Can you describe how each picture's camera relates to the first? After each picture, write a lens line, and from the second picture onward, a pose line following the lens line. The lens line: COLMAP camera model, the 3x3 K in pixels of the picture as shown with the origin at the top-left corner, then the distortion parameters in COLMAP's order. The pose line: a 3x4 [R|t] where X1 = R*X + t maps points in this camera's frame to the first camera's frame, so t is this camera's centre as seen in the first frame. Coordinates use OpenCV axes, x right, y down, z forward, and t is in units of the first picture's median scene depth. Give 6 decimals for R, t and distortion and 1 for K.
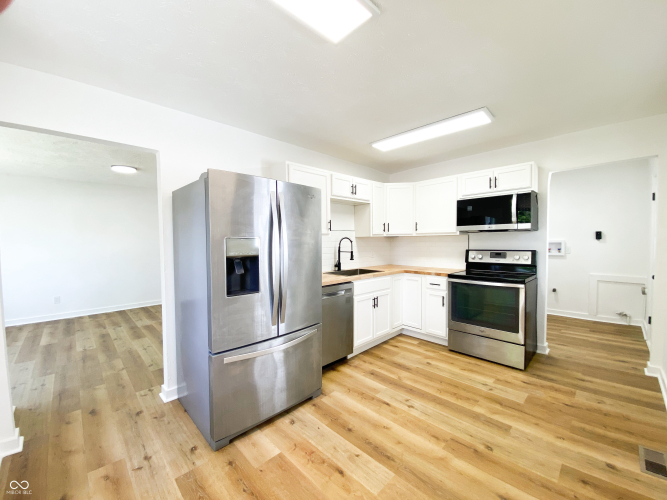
lens RADIAL K [[274.2, 0, 330.2], [0, 274.2, 249.0], [0, 0, 1]] dist [0.020785, -0.018765]
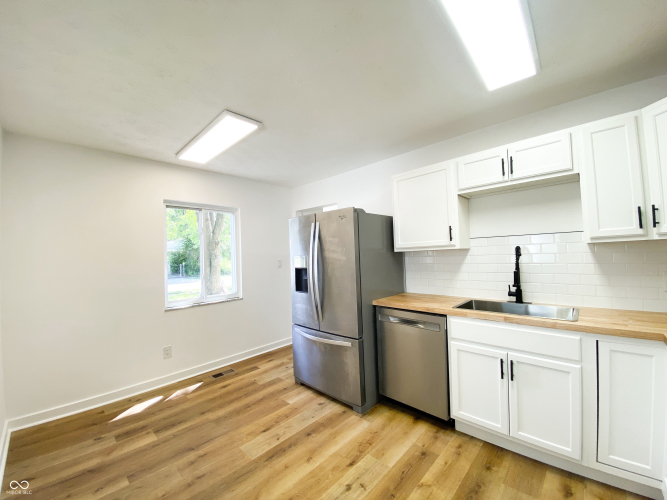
lens RADIAL K [[274.2, 0, 330.2], [0, 274.2, 249.0], [0, 0, 1]] dist [0.020785, -0.018765]
pose [[0.021581, -0.016004, -0.999639, 1.011500], [-0.001258, 0.999871, -0.016035, -0.044893], [0.999766, 0.001604, 0.021558, 0.922093]]
